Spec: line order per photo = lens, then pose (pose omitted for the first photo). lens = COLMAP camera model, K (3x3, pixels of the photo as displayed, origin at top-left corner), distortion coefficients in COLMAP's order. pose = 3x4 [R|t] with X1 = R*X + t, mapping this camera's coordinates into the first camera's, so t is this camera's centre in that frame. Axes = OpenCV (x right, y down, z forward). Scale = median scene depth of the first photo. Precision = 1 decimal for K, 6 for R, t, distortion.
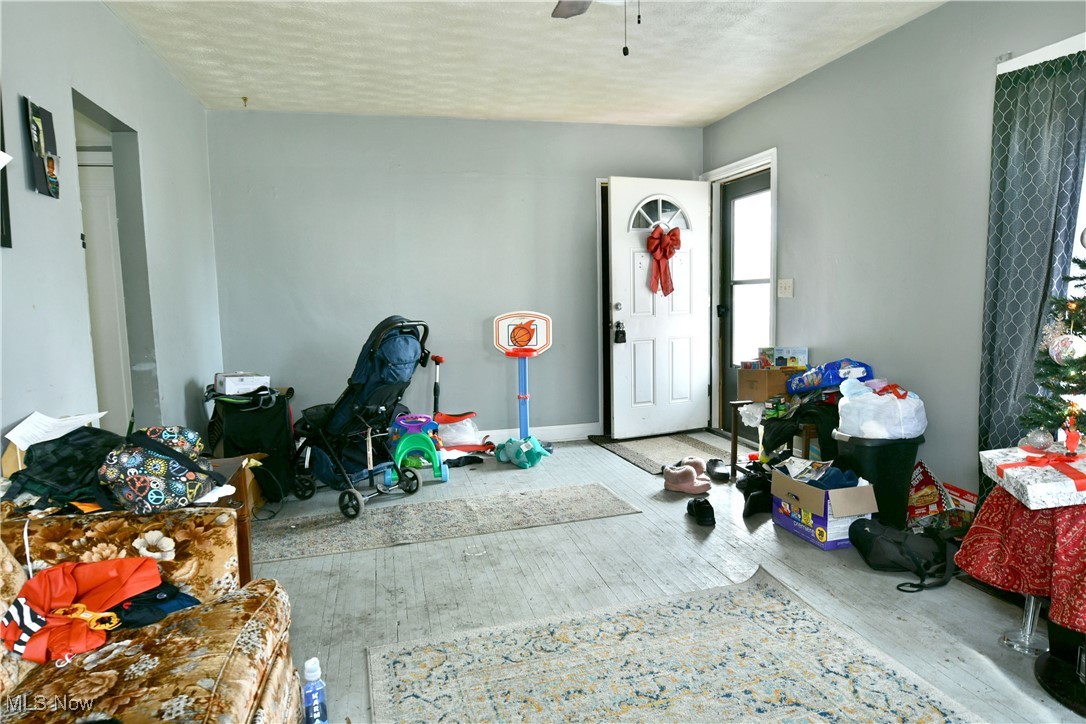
lens RADIAL K [[734.9, 0, 543.9], [0, 734.9, 395.2], [0, 0, 1]] dist [-0.012774, -0.002896]
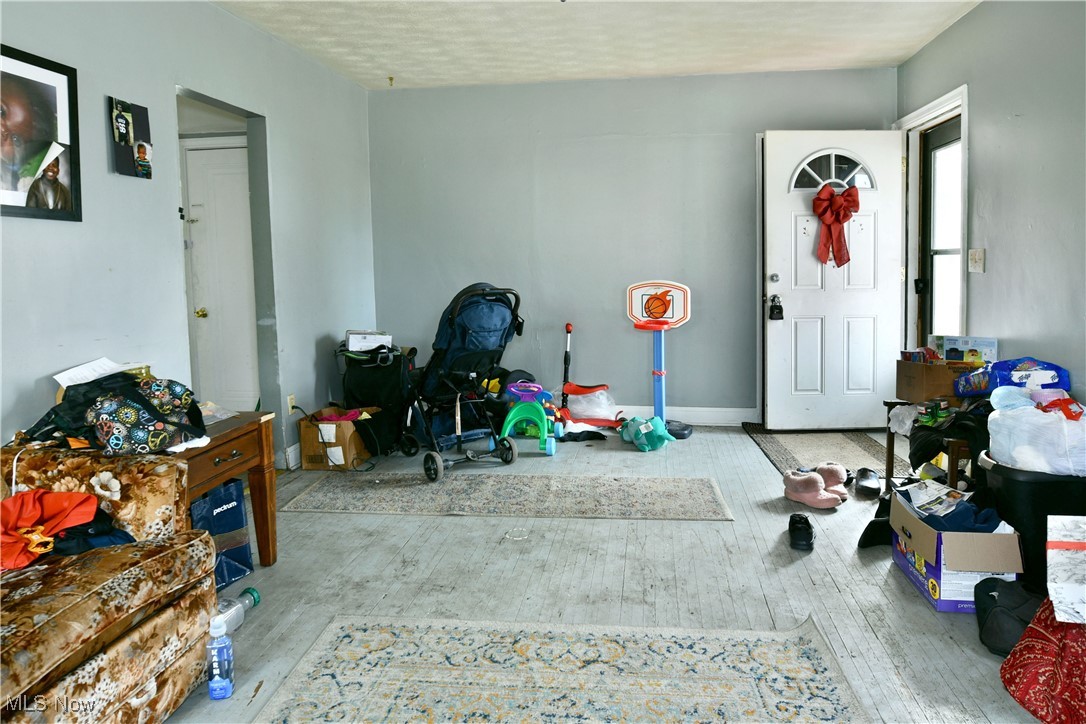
lens RADIAL K [[742.3, 0, 514.0], [0, 742.3, 325.0], [0, 0, 1]] dist [-0.011338, -0.003693]
pose [[0.910325, 0.051992, -0.410615, 0.256656], [-0.069348, 0.997214, -0.027475, -0.027234], [0.408043, 0.053486, 0.911395, 0.106497]]
